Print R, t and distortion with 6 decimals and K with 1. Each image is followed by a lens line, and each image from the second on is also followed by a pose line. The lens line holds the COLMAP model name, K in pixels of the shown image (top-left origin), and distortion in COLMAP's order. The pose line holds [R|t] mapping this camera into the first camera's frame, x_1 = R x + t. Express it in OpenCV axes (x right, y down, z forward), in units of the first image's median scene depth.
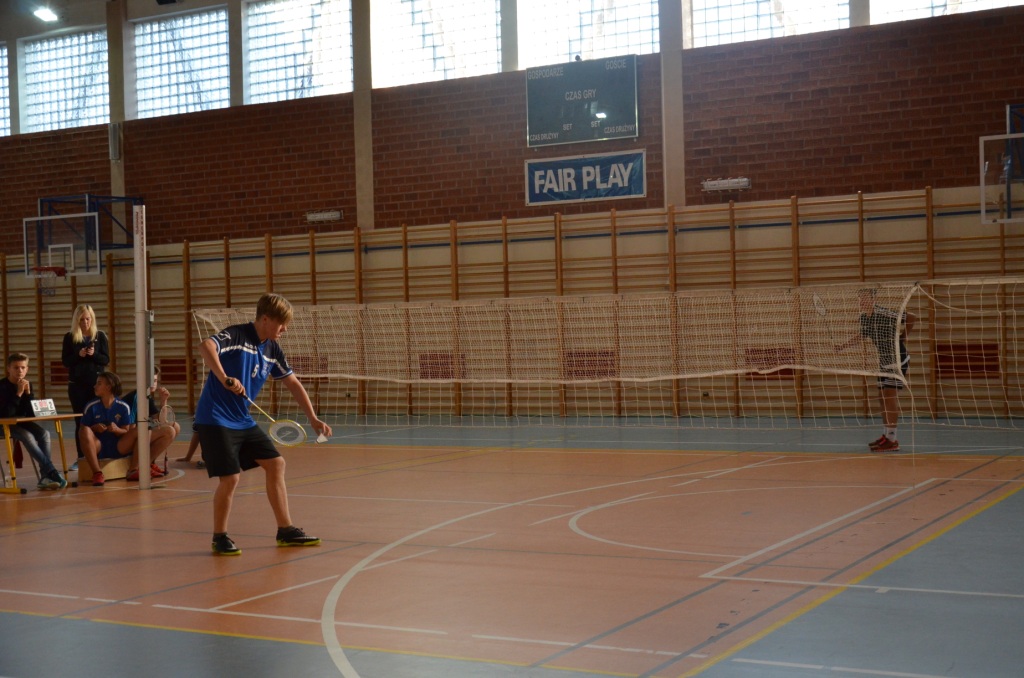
lens RADIAL K [[1452.0, 0, 512.6], [0, 1452.0, 341.2], [0, 0, 1]] dist [-0.020234, 0.064705]
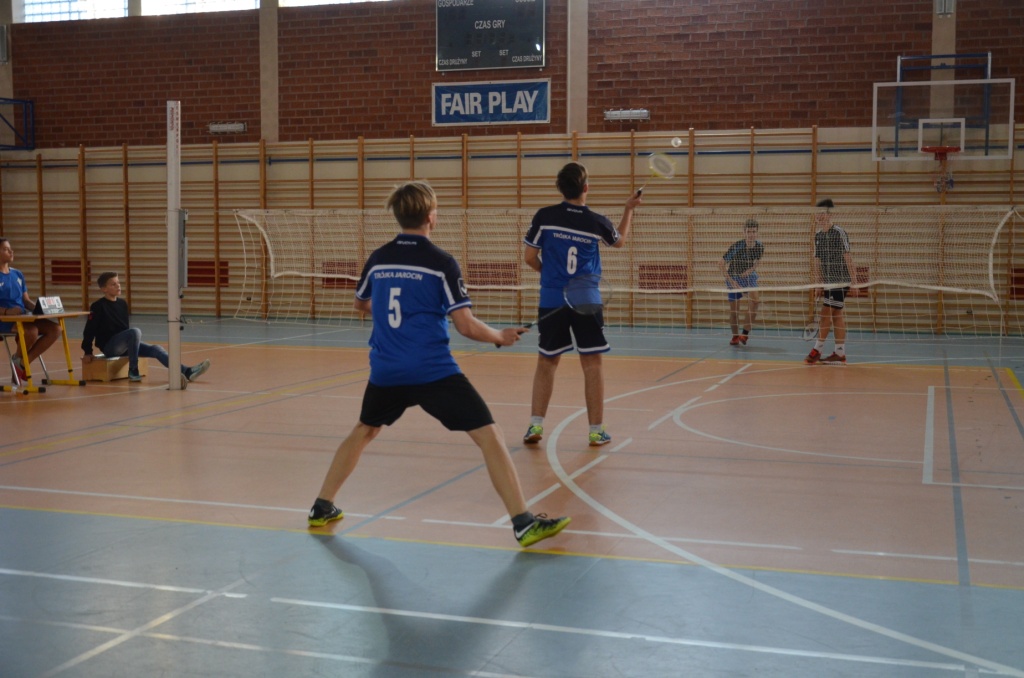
lens RADIAL K [[1269.1, 0, 522.7], [0, 1269.1, 340.2], [0, 0, 1]] dist [-0.055967, 0.178370]
pose [[0.979933, 0.014352, 0.198808, -0.111094], [-0.027684, 0.997537, 0.064445, 0.002428], [-0.197393, -0.068656, 0.977917, 0.061817]]
